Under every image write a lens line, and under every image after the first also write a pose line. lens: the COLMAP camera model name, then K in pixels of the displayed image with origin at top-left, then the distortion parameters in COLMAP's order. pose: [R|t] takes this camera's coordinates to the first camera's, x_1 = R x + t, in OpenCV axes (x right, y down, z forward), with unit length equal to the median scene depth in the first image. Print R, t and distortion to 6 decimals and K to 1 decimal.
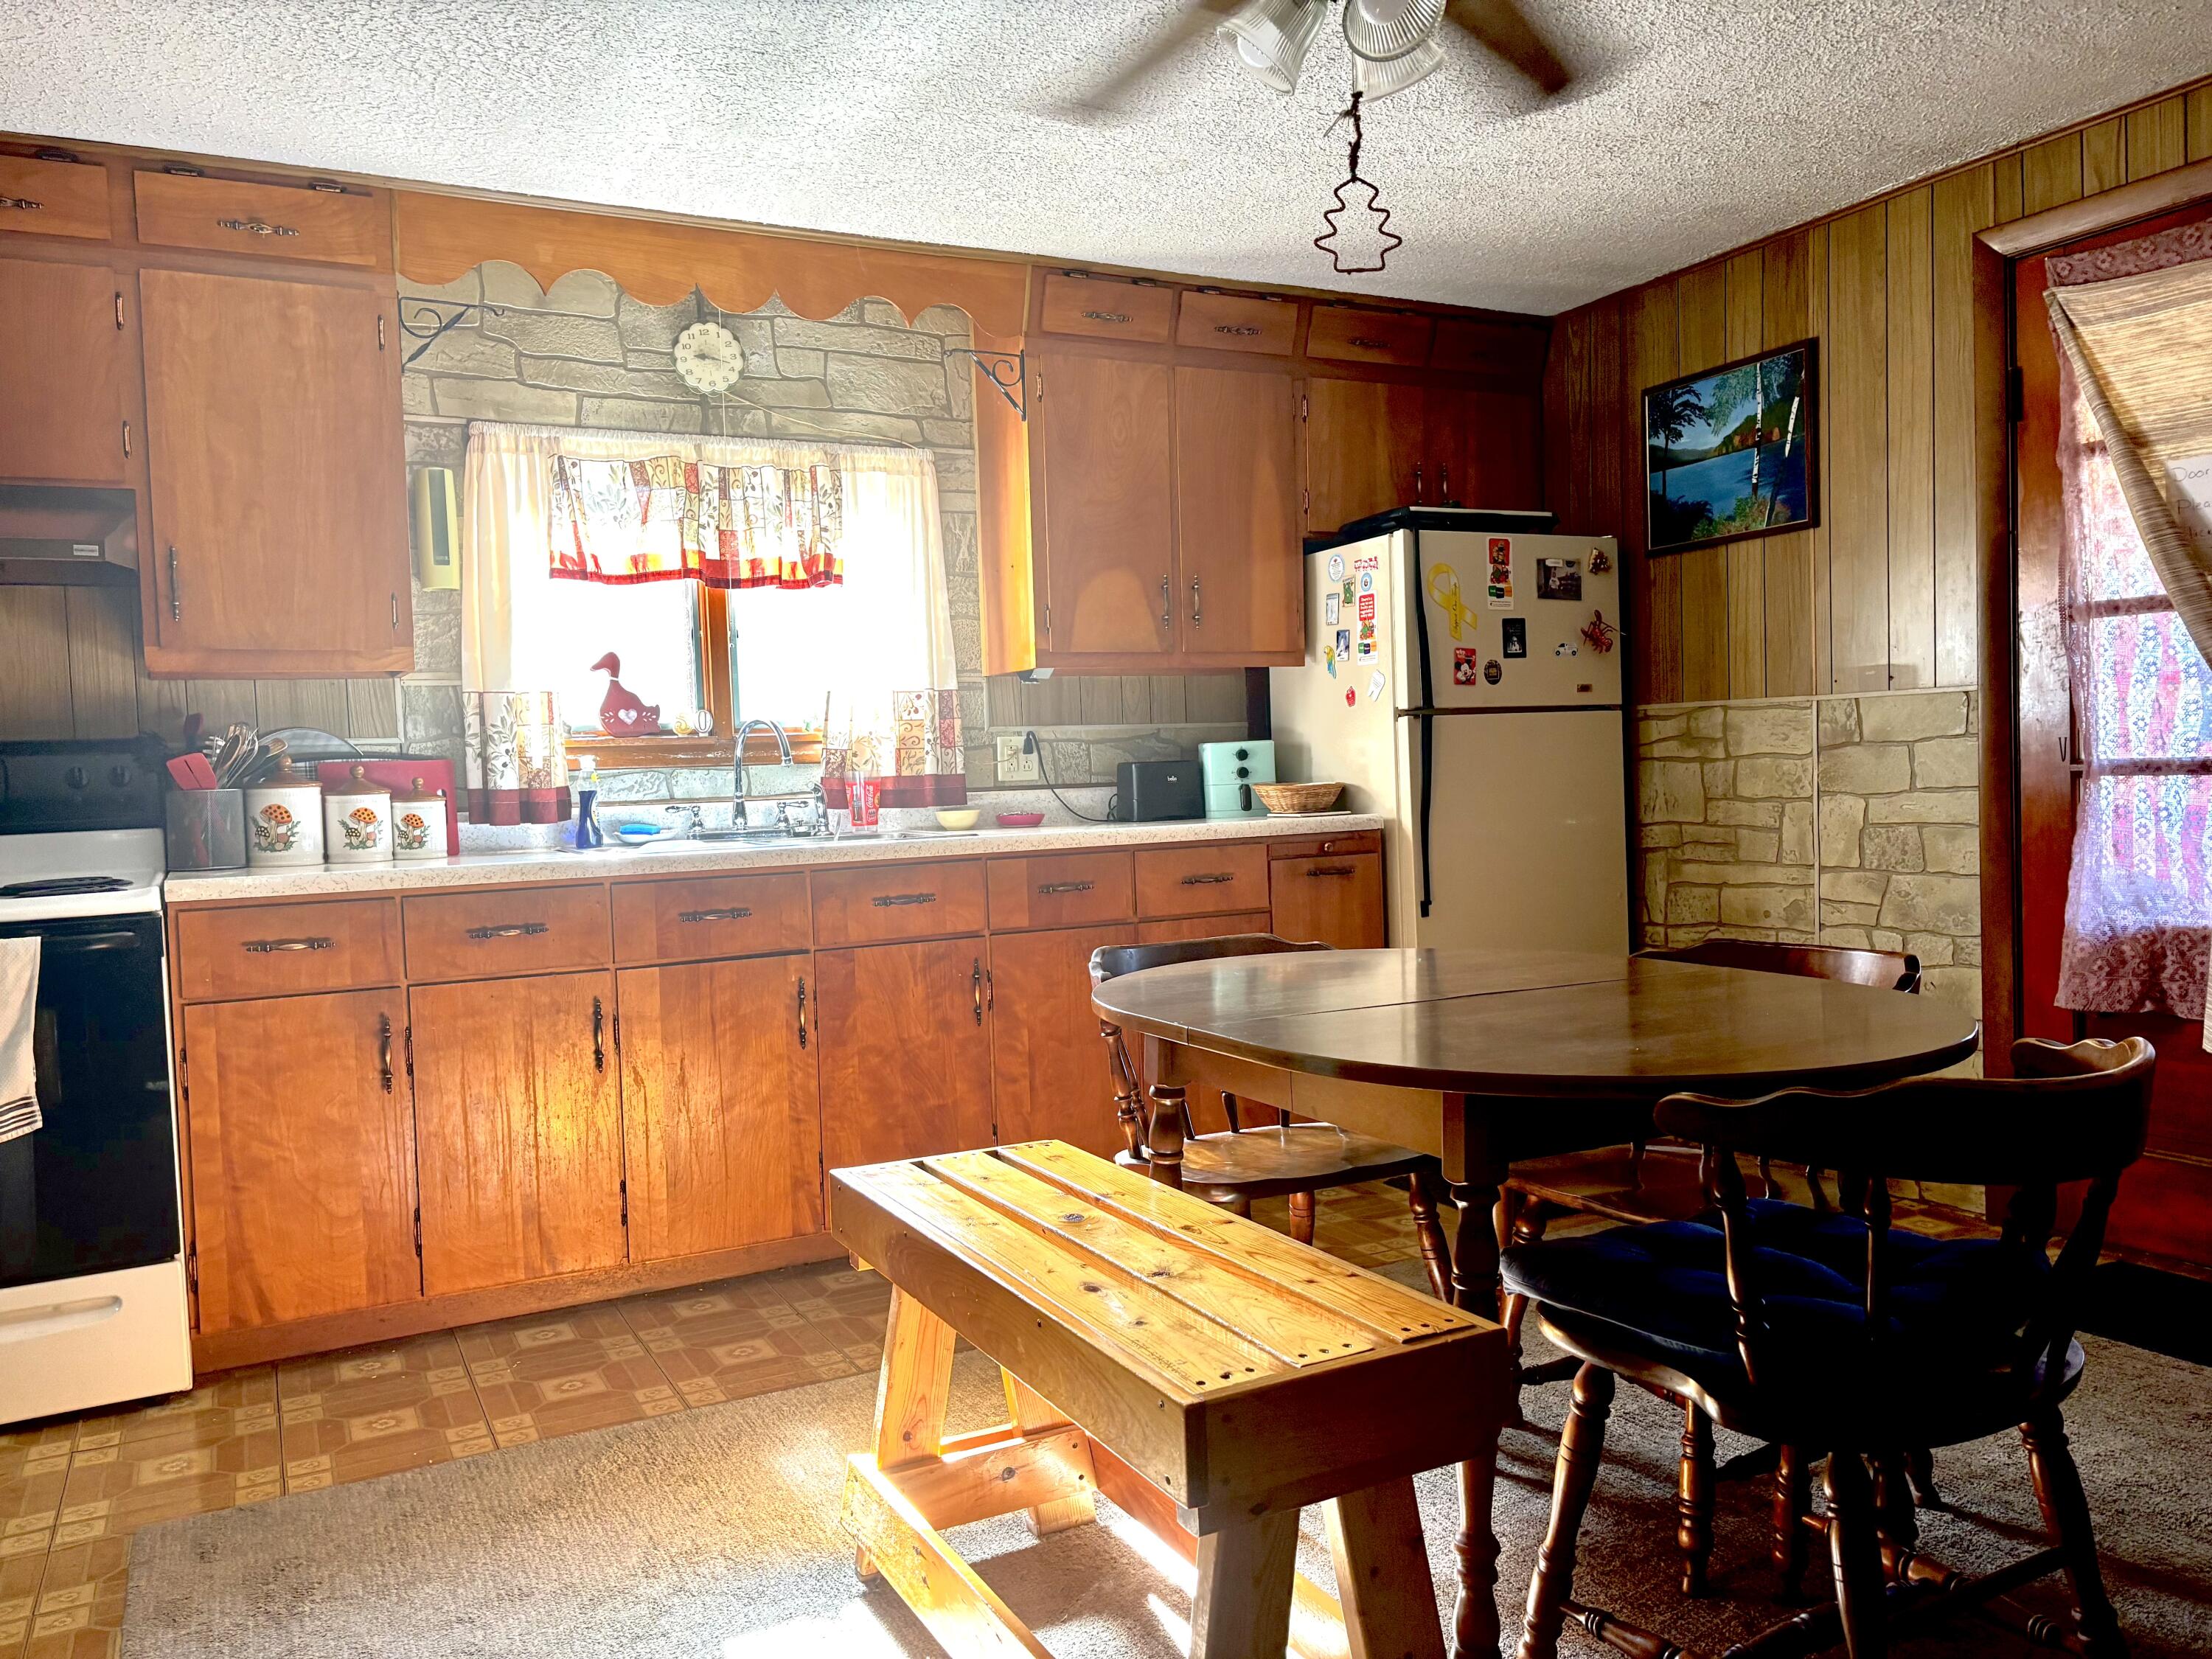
lens RADIAL K [[1677.0, 0, 1106.0], [0, 1677.0, 829.5], [0, 0, 1]] dist [-0.009192, 0.048446]
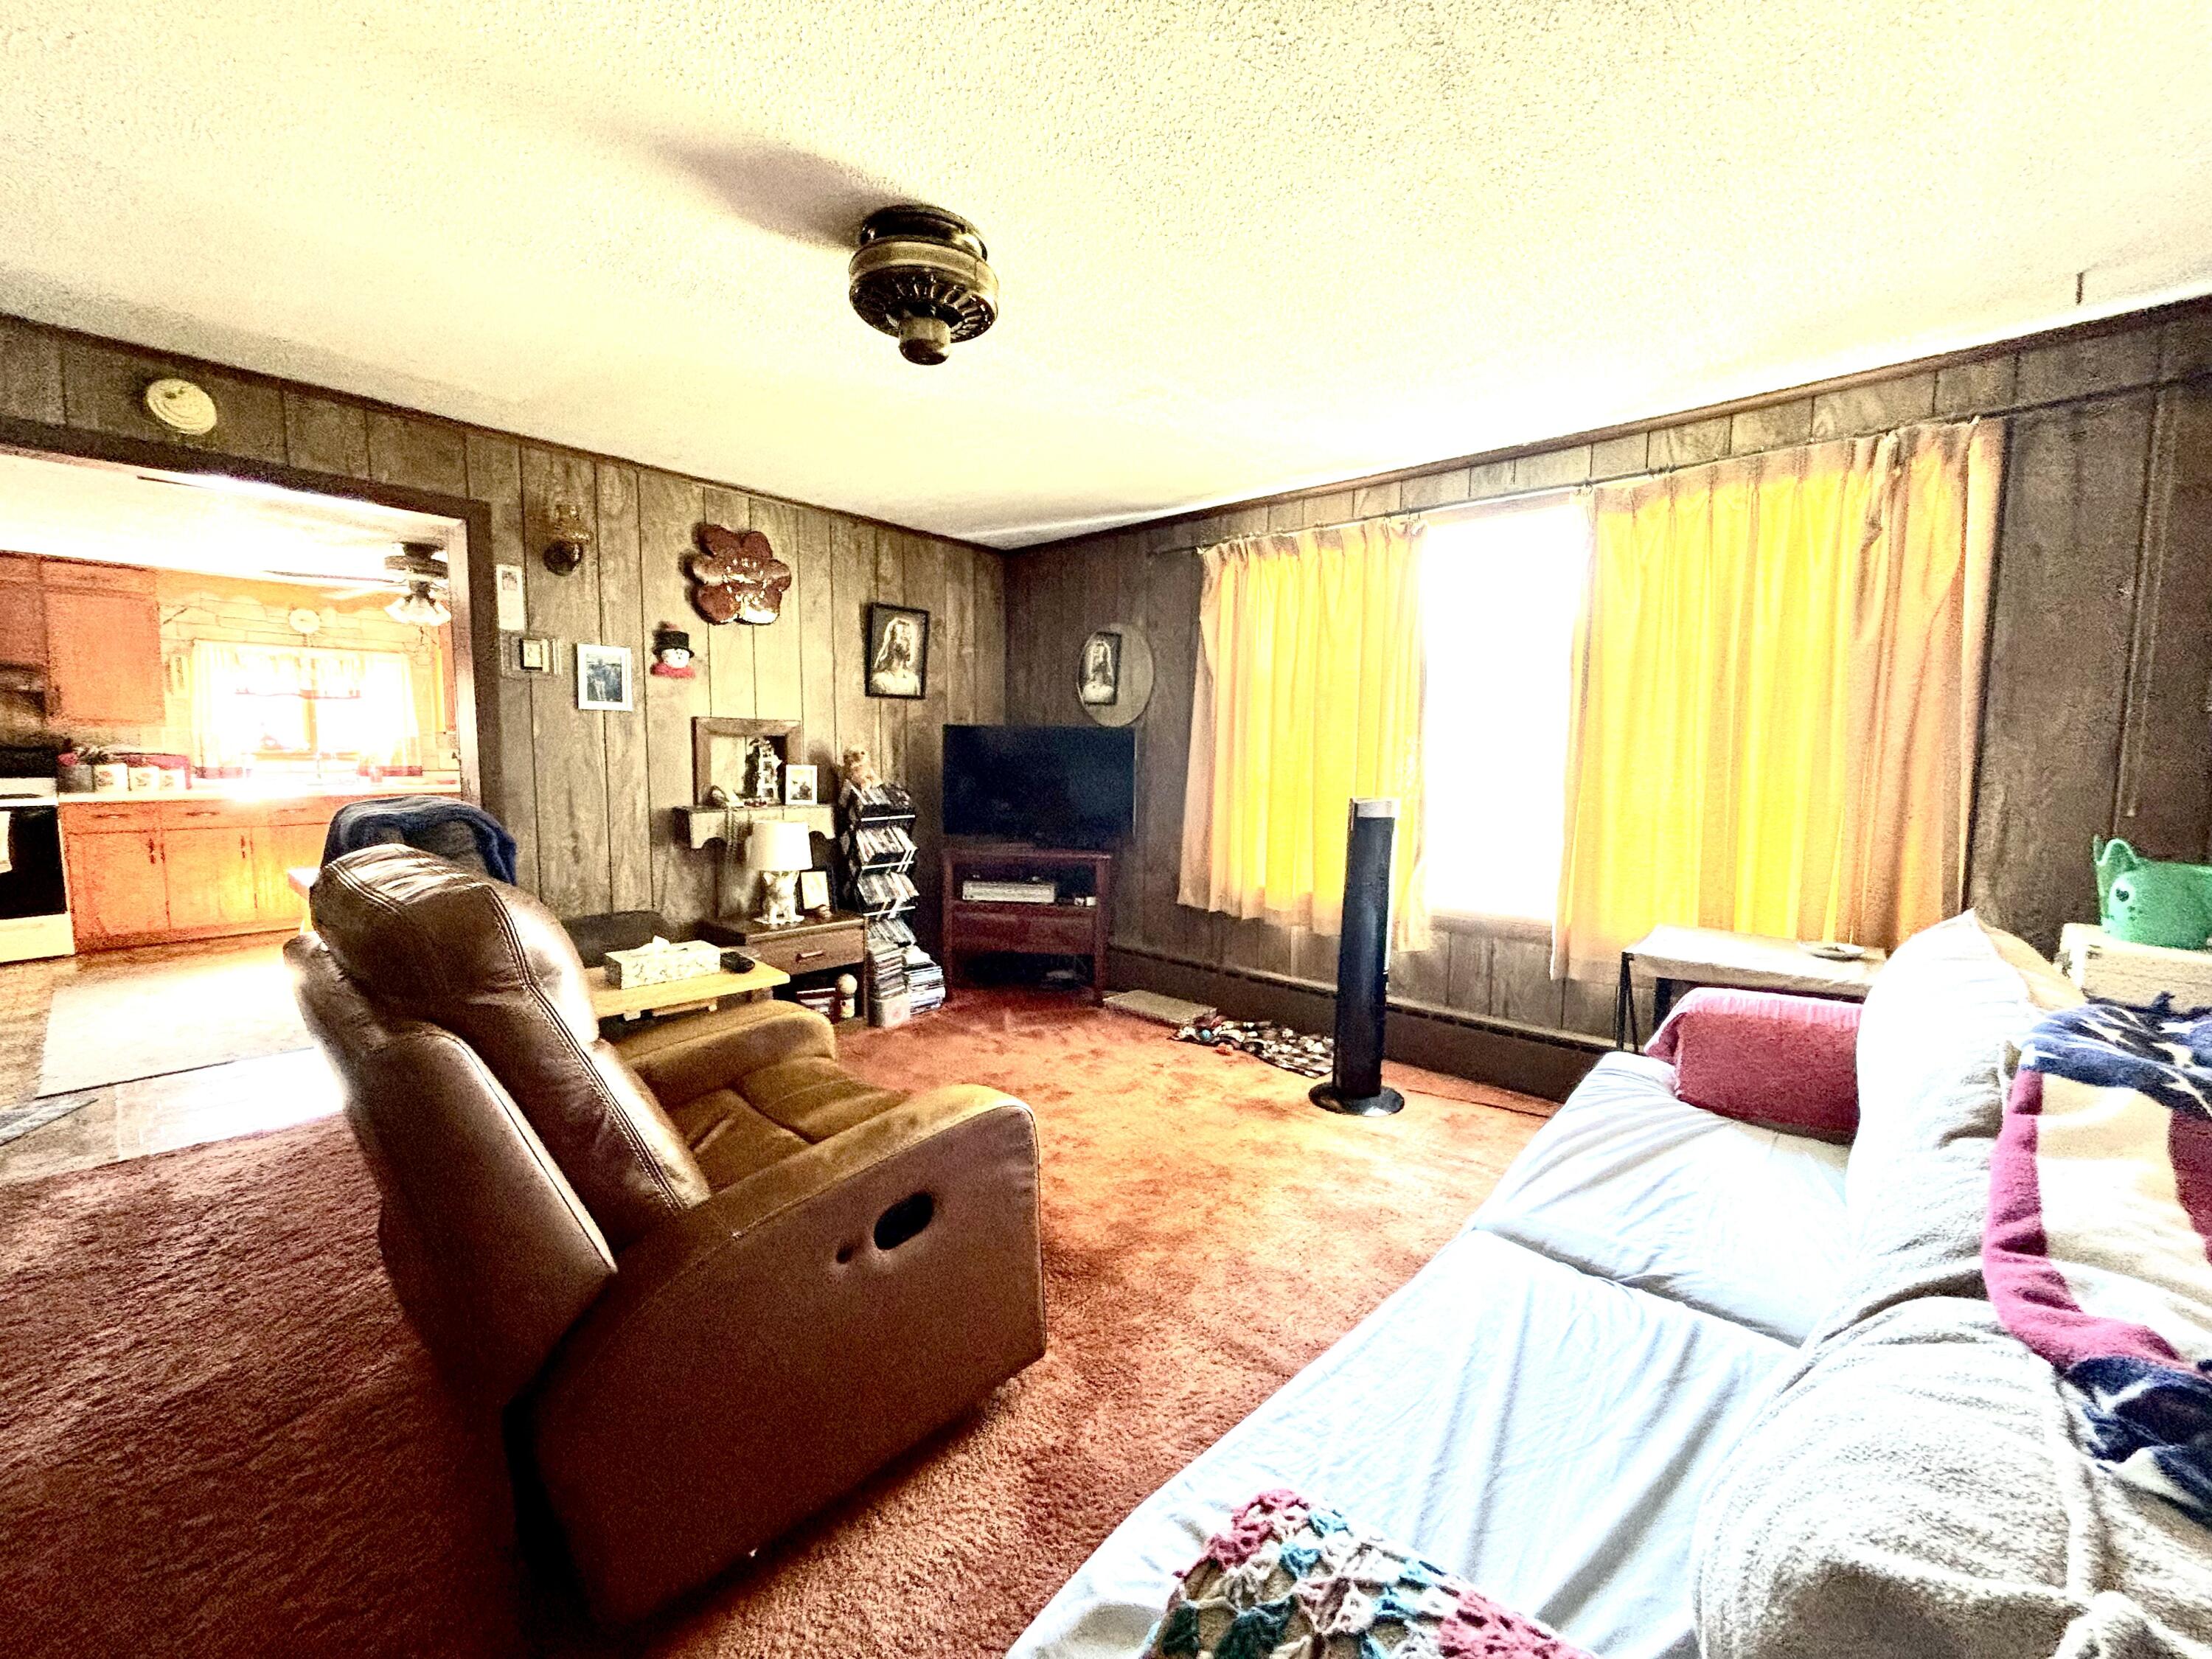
lens RADIAL K [[891.4, 0, 1114.1], [0, 891.4, 825.6], [0, 0, 1]] dist [-0.000170, -0.000391]
pose [[0.929978, 0.014213, 0.367339, 0.579336], [-0.031465, 0.998663, 0.041020, -0.038011], [-0.366265, -0.049706, 0.929182, -1.108727]]
